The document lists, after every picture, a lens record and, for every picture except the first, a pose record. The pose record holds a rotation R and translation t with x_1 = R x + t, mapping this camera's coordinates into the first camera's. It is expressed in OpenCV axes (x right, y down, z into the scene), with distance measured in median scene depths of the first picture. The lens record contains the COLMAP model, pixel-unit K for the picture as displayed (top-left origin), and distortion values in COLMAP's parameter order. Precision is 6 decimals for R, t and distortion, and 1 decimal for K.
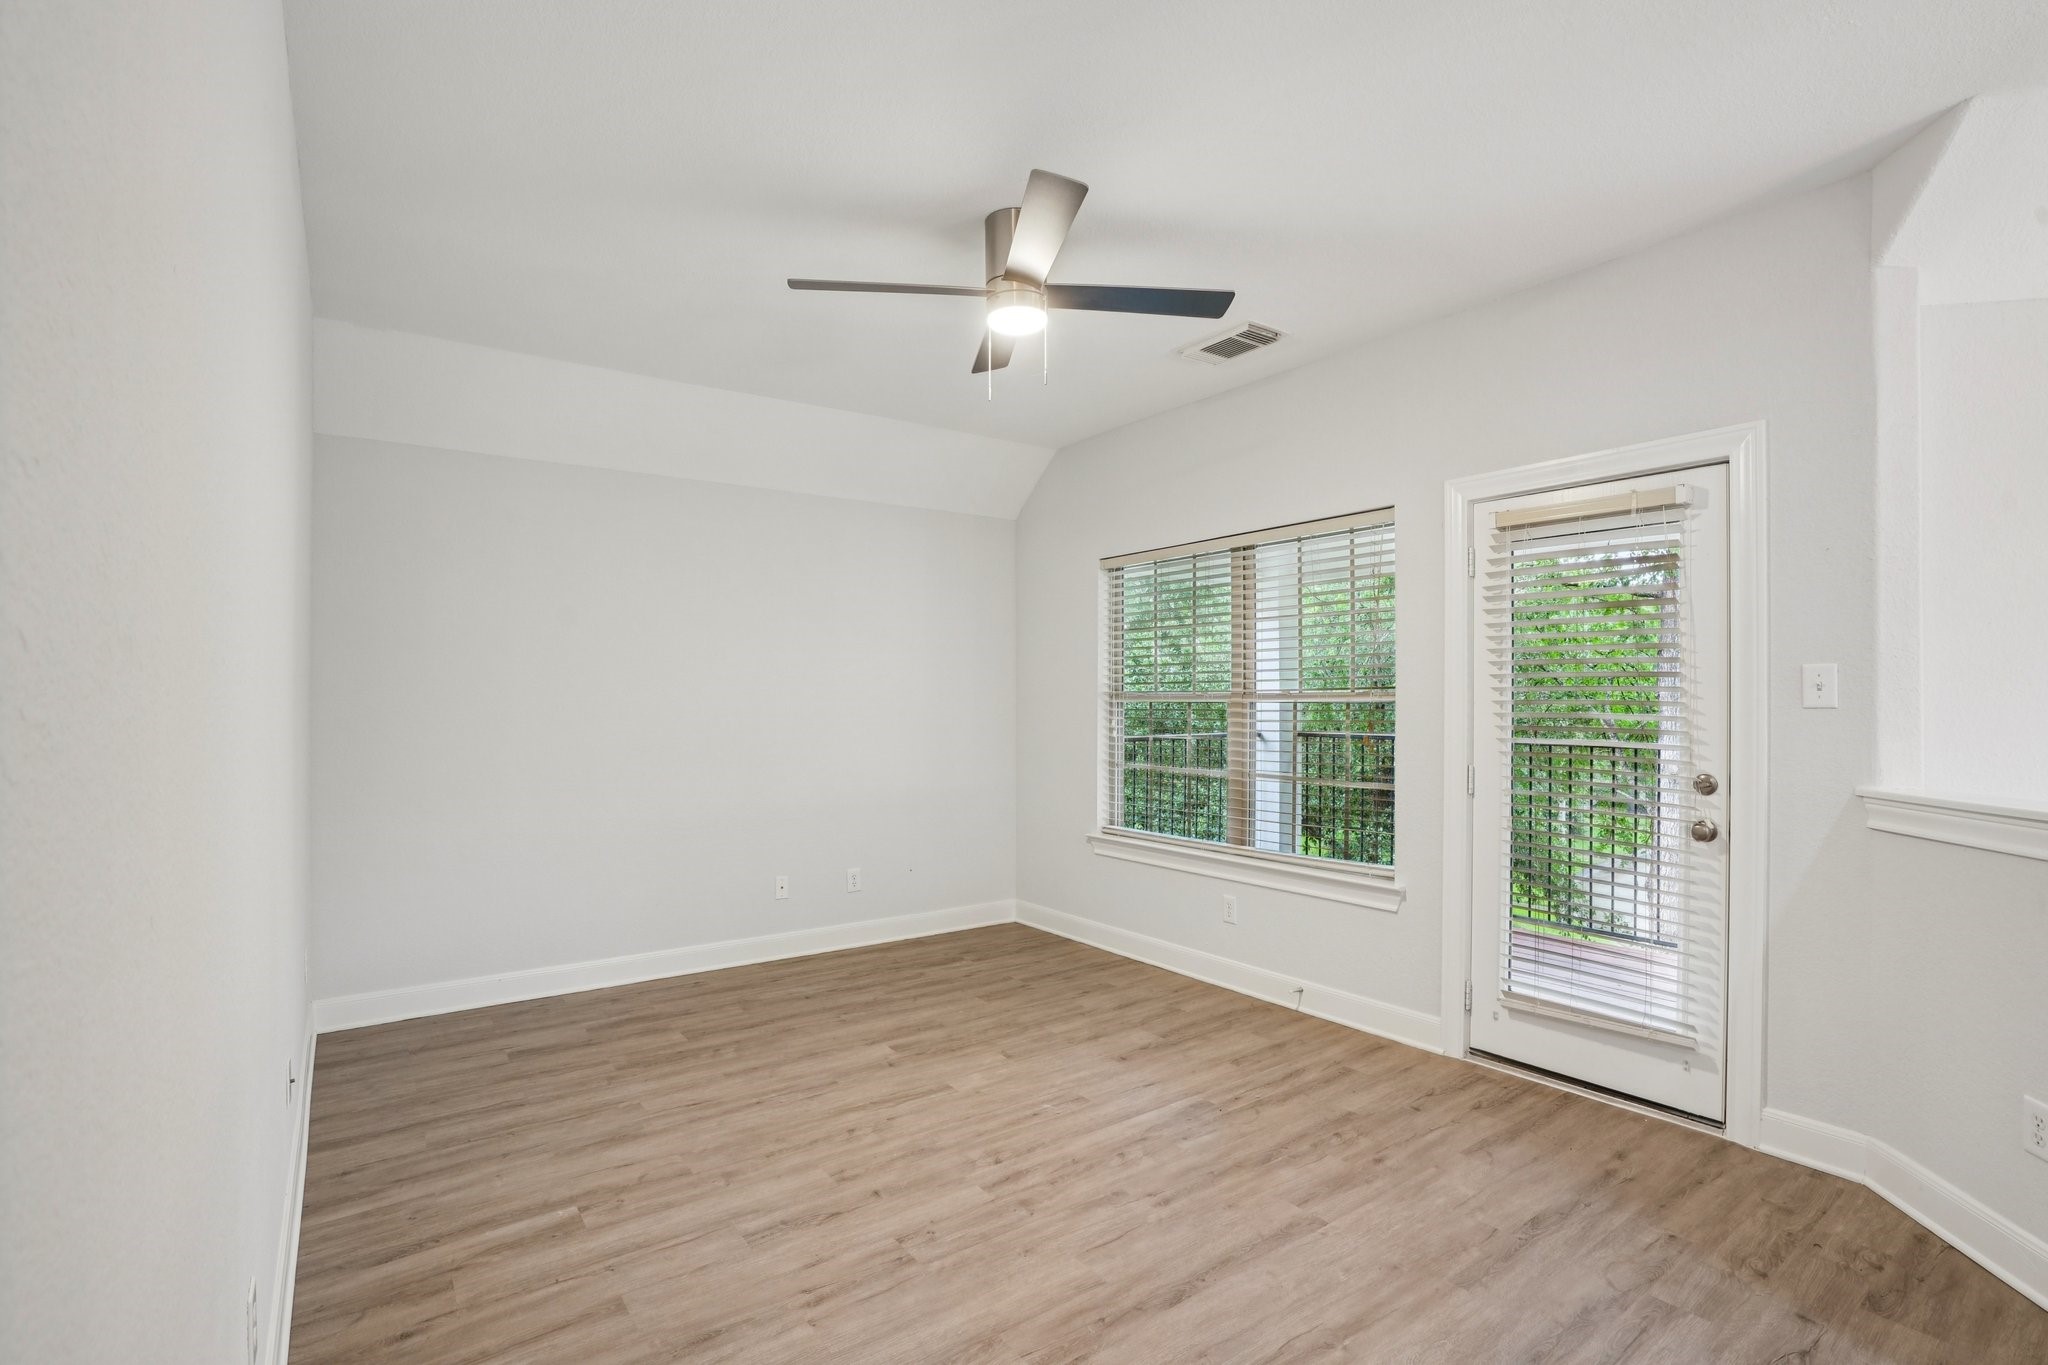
lens RADIAL K [[950.4, 0, 1033.0], [0, 950.4, 692.5], [0, 0, 1]] dist [-0.000881, -0.000164]
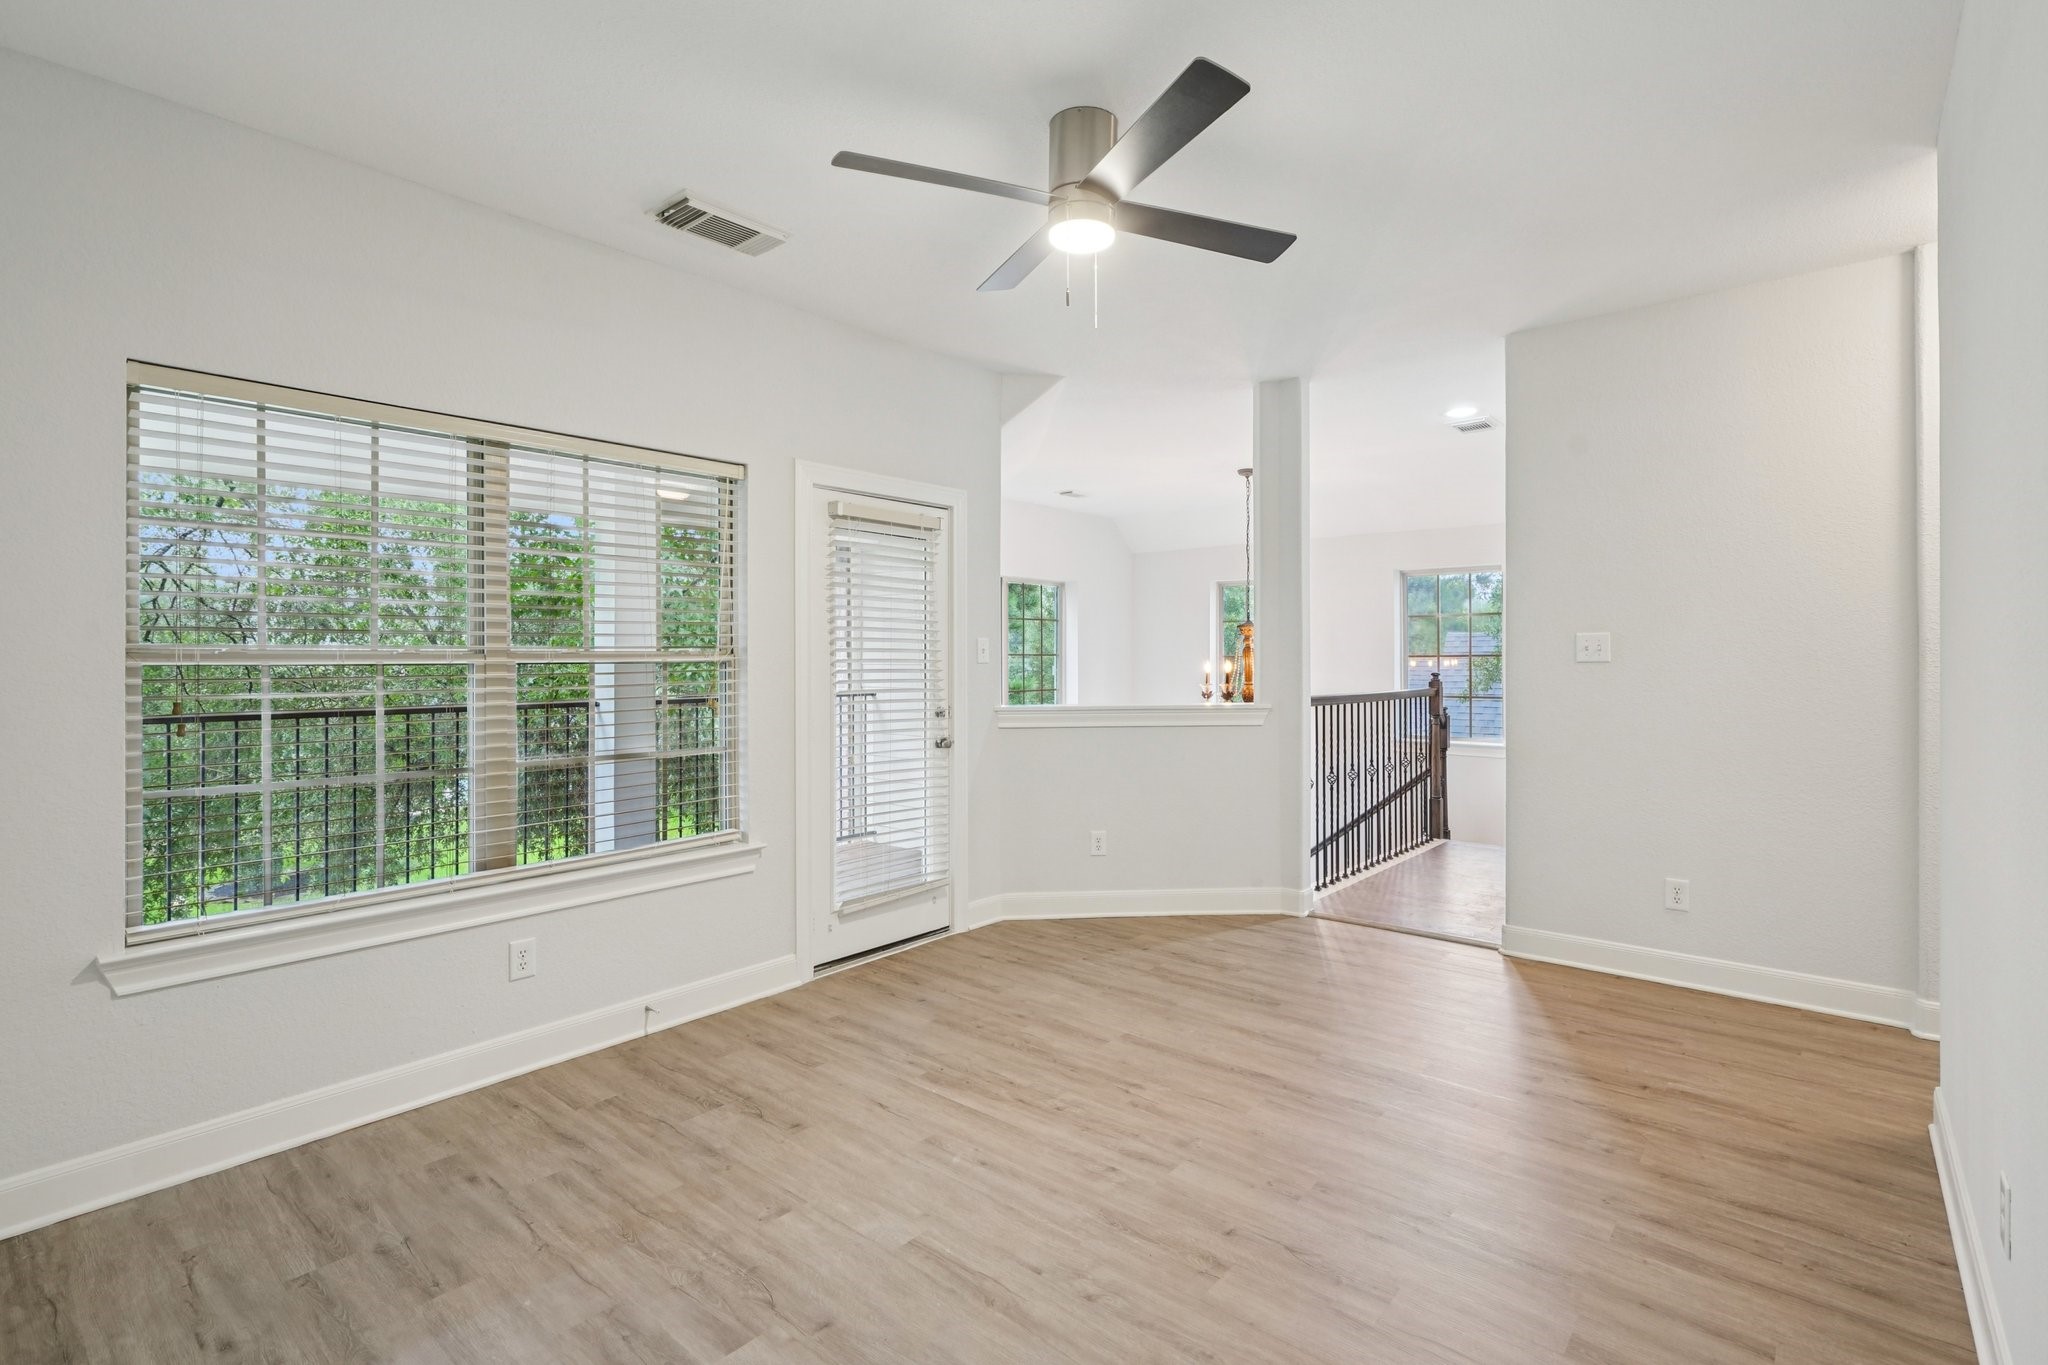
lens RADIAL K [[939.0, 0, 1023.0], [0, 939.0, 670.4], [0, 0, 1]] dist [0.014268, -0.000229]
pose [[-0.226471, 0.001618, 0.974017, -0.750915], [-0.010659, 0.999935, -0.004139, 0.019846], [-0.973960, -0.011319, -0.226439, 1.086426]]
